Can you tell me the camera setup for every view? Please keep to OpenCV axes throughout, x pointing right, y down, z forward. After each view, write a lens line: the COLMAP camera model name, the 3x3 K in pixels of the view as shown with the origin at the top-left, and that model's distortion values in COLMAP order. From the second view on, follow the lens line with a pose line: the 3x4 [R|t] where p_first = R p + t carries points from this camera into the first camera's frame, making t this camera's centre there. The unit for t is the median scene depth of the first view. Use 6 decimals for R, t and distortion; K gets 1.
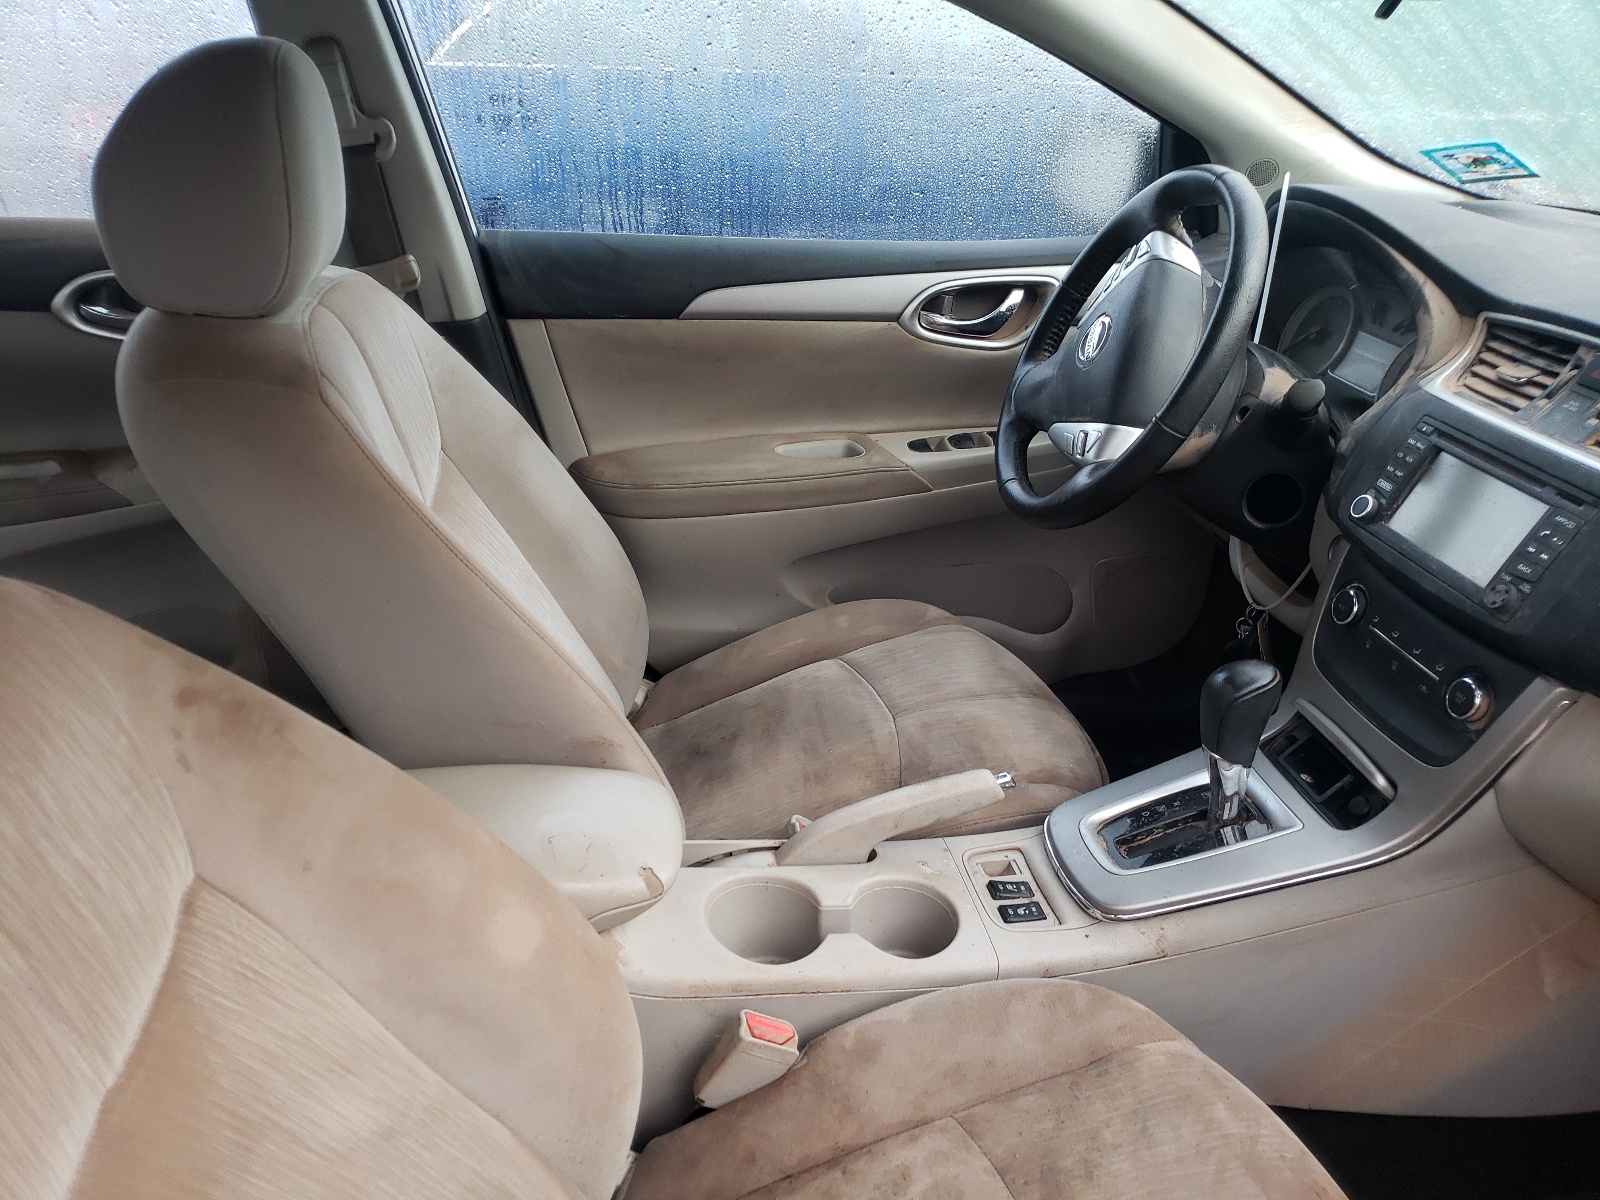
lens RADIAL K [[1241.4, 0, 800.0], [0, 1241.4, 580.8], [0, 0, 1]] dist [0.004350, 0.003289]
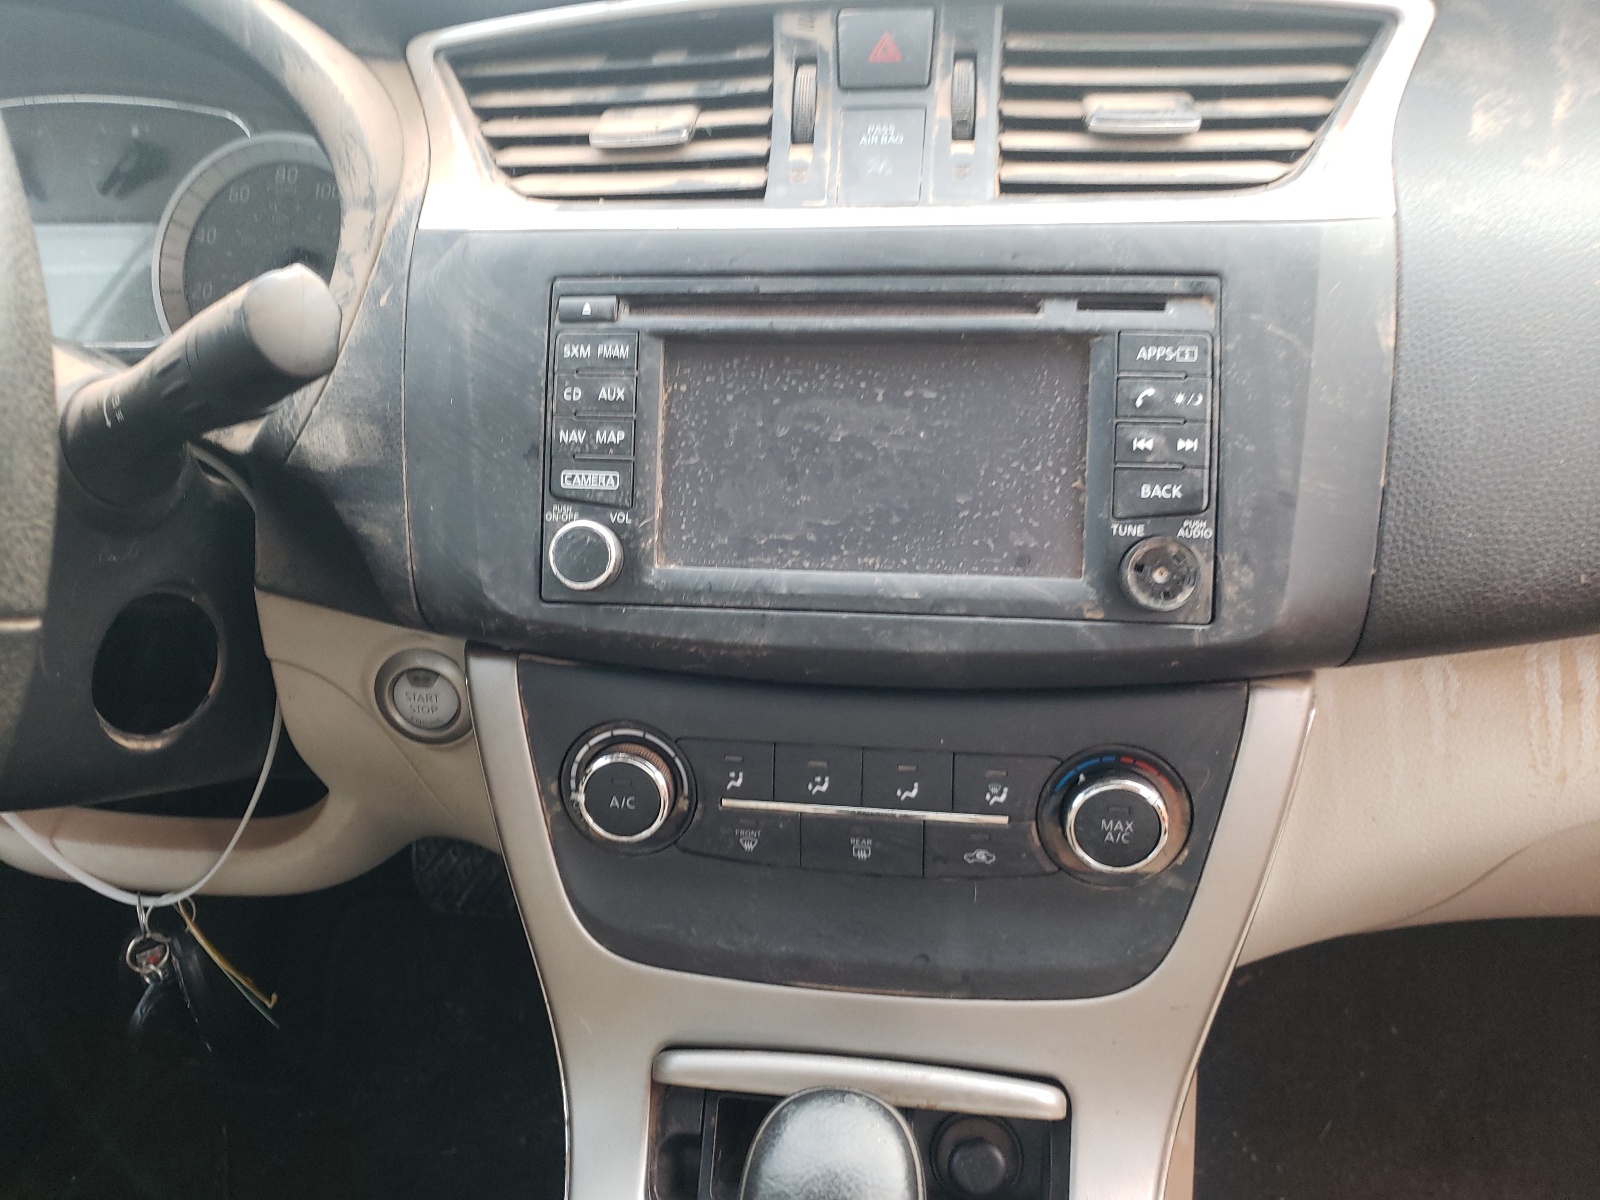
lens RADIAL K [[1241.4, 0, 800.0], [0, 1241.4, 580.8], [0, 0, 1]] dist [0.004350, 0.003289]
pose [[0.292686, -0.438660, 0.849654, 0.161366], [0.434831, 0.852434, 0.290306, -0.133511], [-0.851620, 0.284488, 0.440239, 0.801763]]
